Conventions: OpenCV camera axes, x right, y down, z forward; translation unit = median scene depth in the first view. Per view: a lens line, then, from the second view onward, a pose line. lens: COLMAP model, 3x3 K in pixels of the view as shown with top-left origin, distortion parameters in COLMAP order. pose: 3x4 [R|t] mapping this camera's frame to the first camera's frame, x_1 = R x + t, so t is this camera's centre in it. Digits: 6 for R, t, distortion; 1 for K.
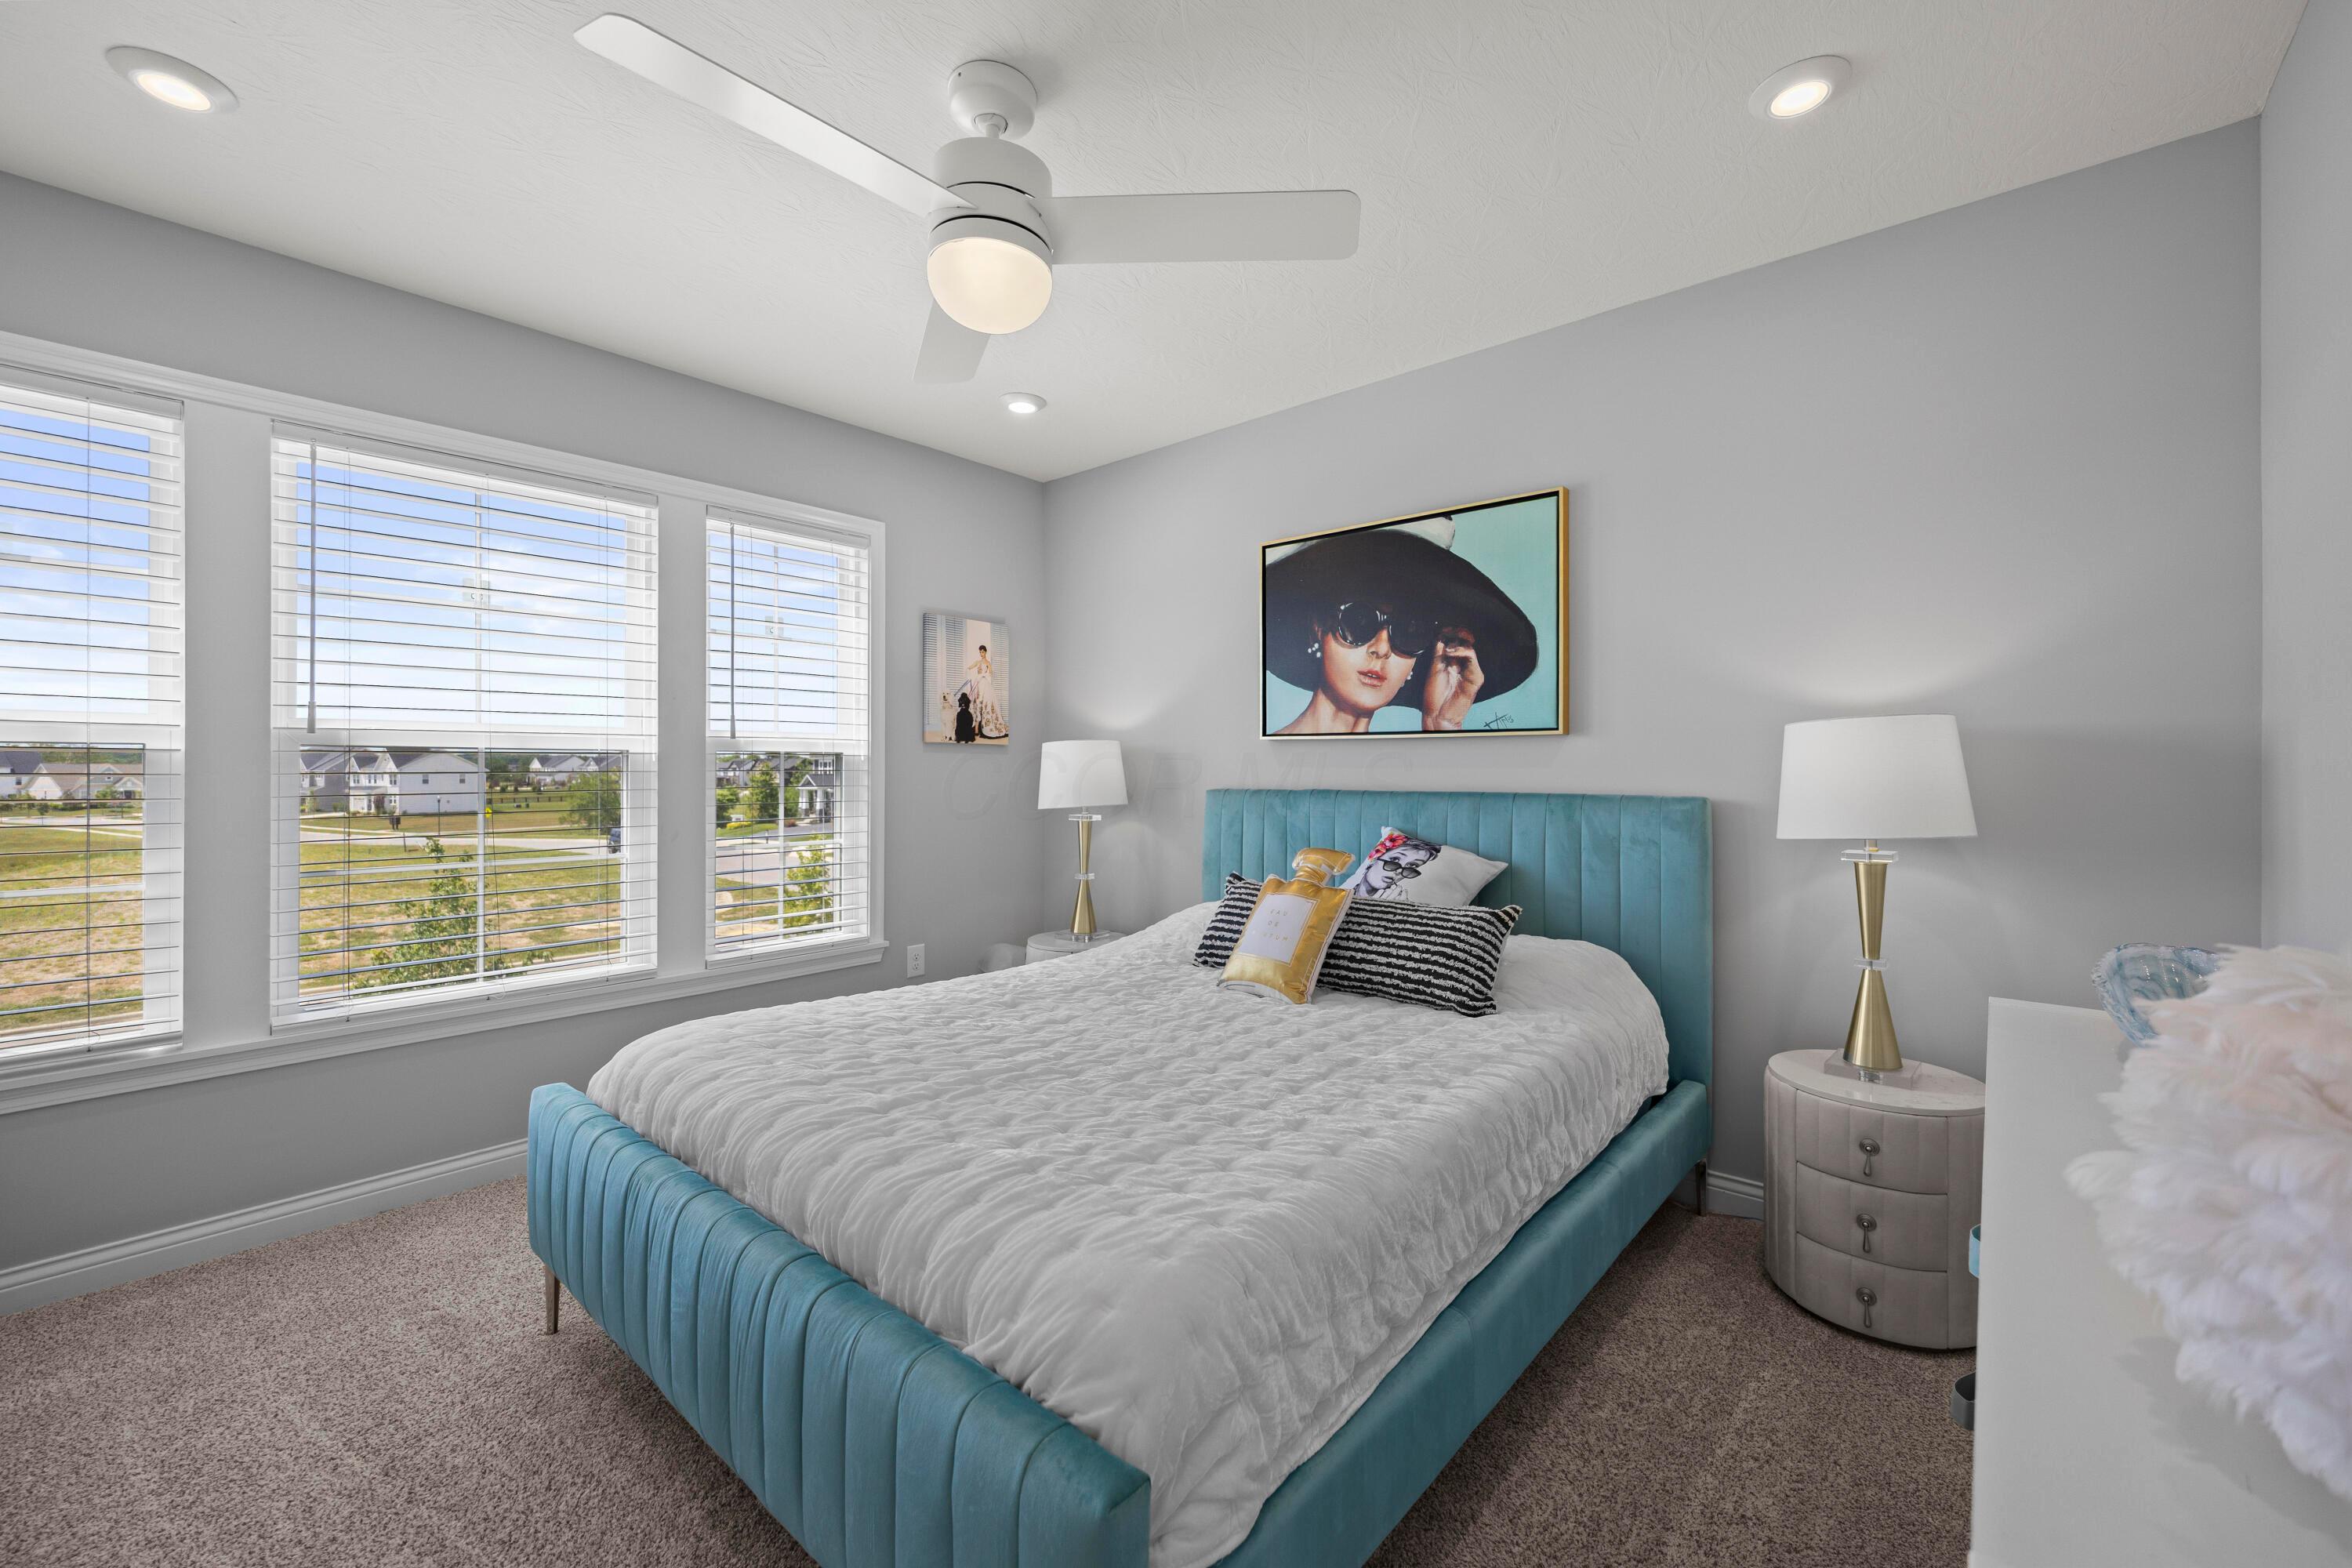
lens RADIAL K [[931.3, 0, 1168.1], [0, 931.3, 770.6], [0, 0, 1]] dist [-0.014572, 0.000153]
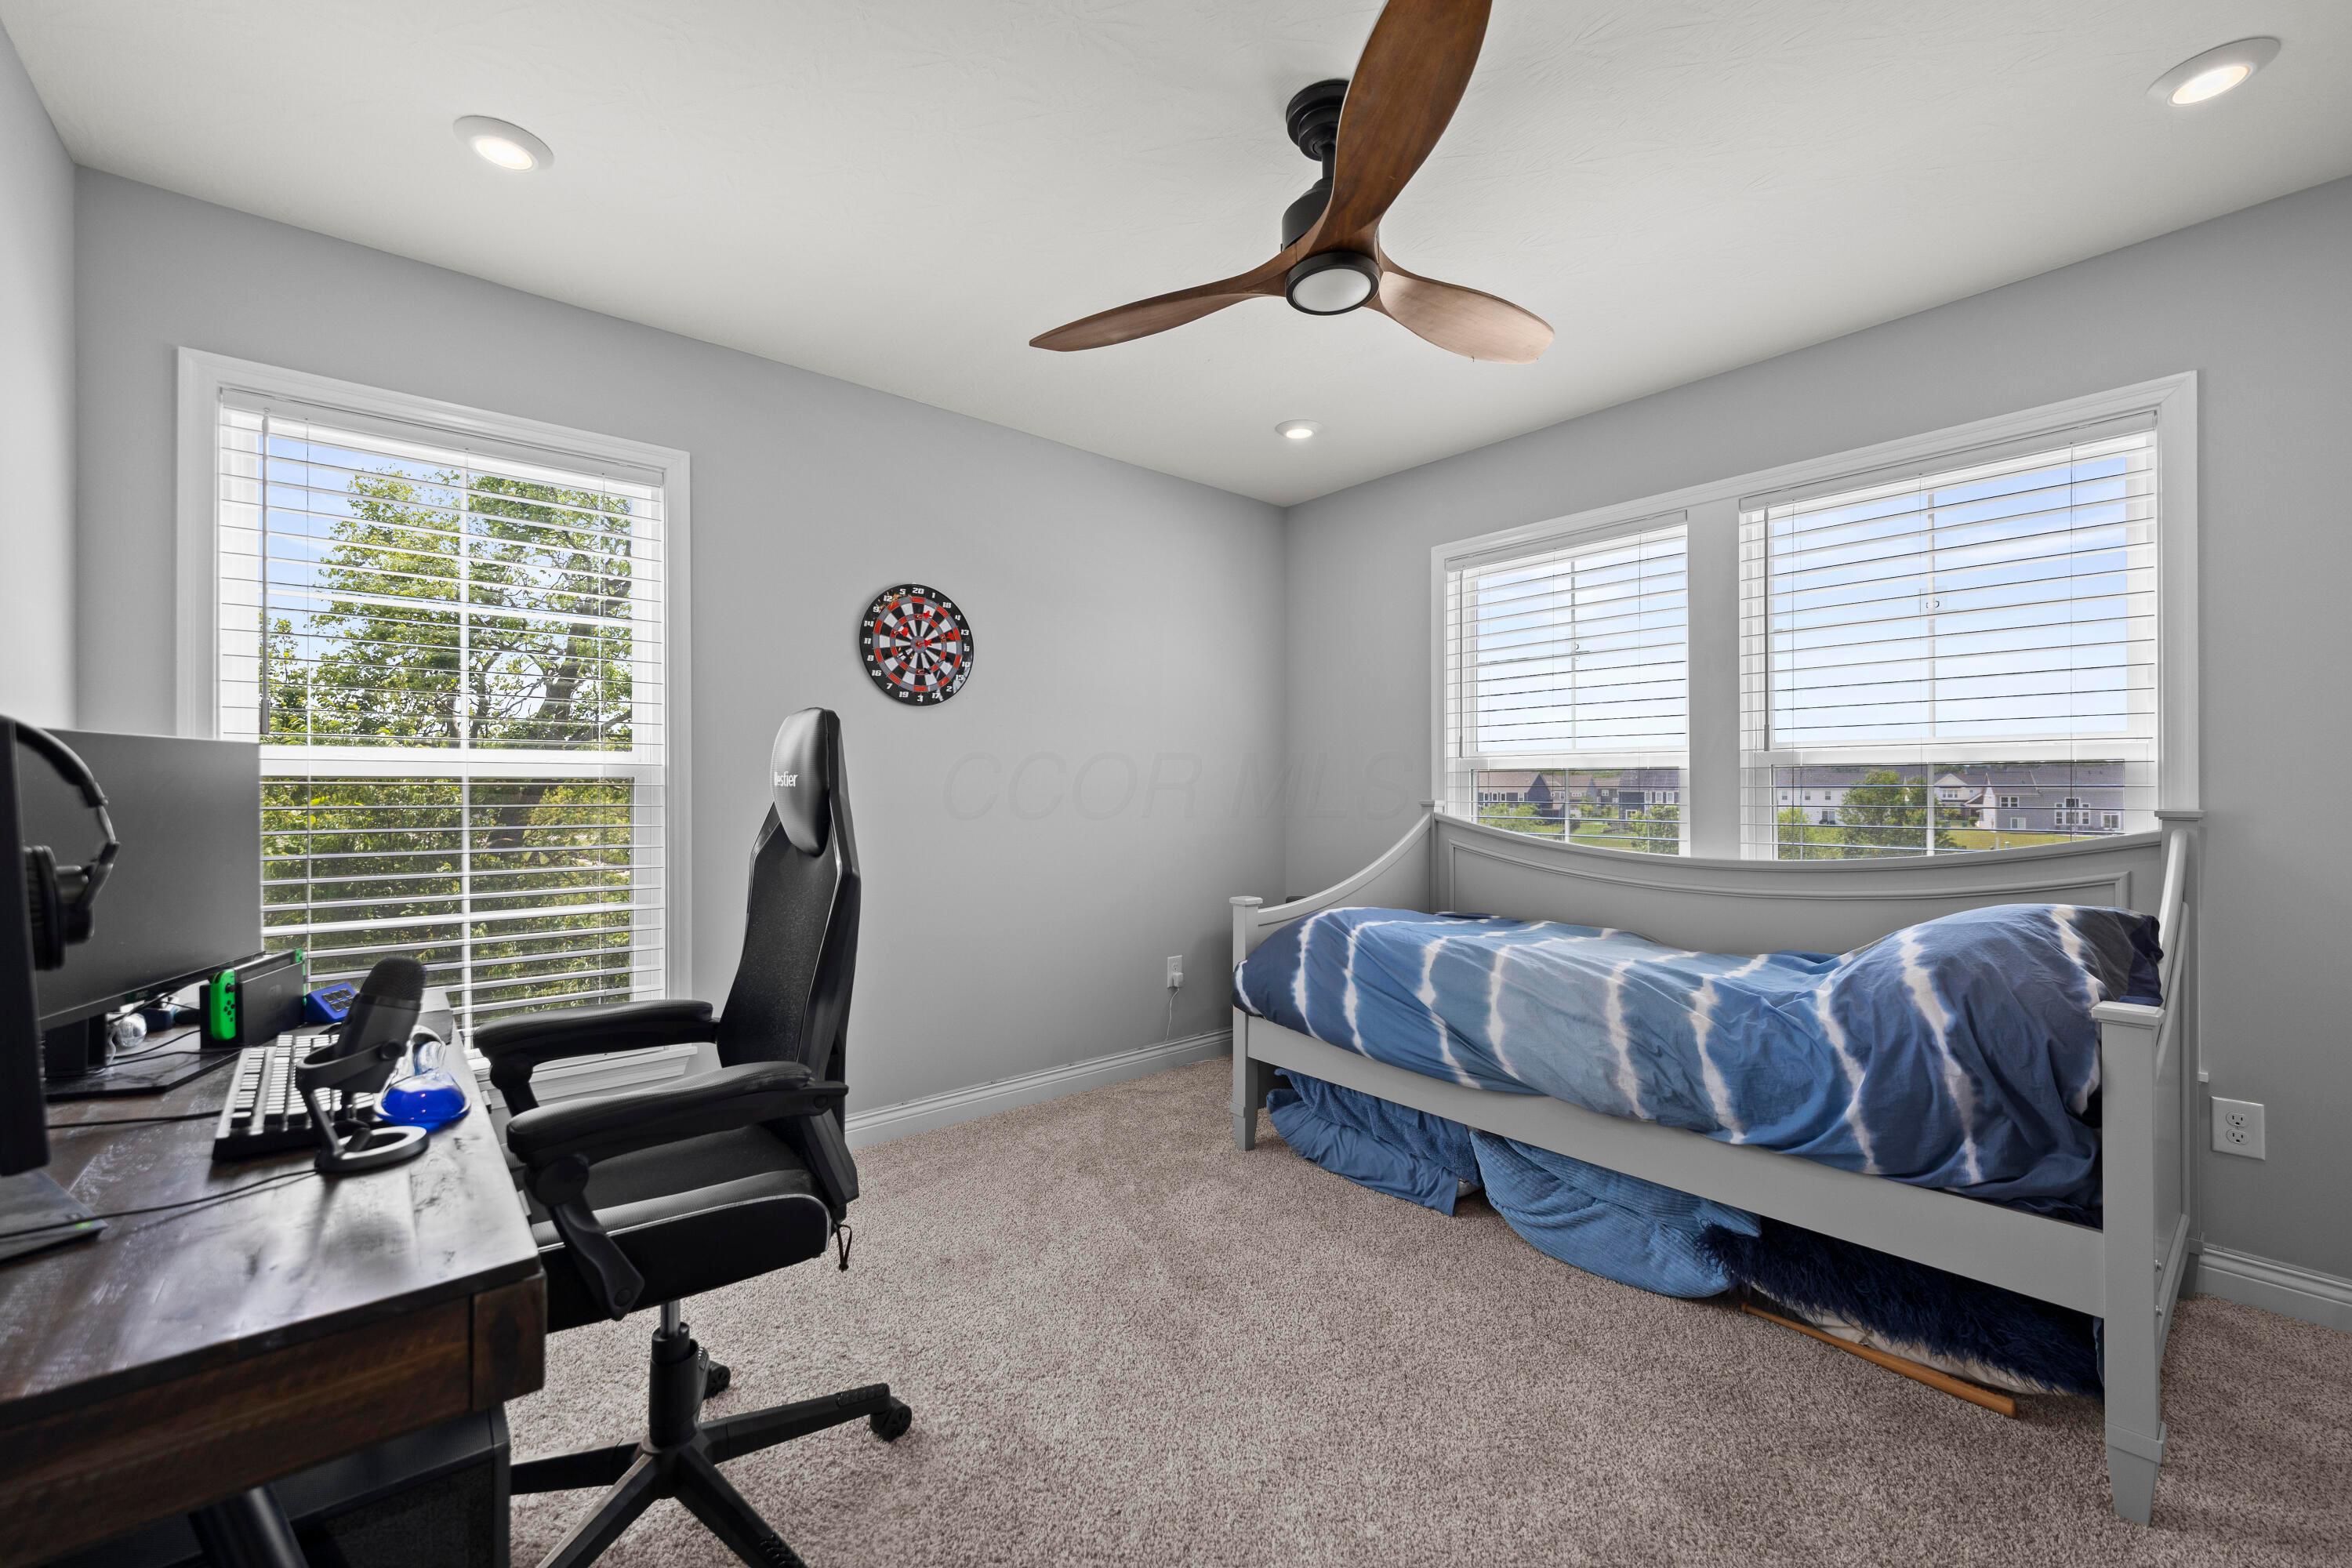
lens RADIAL K [[931.3, 0, 1169.2], [0, 931.3, 784.7], [0, 0, 1]] dist [-0.014572, 0.000153]
pose [[-0.147556, 0.001649, -0.989052, 0.378238], [0.002562, 0.999996, 0.001285, -0.003780], [0.989050, -0.002344, -0.147560, 0.436628]]
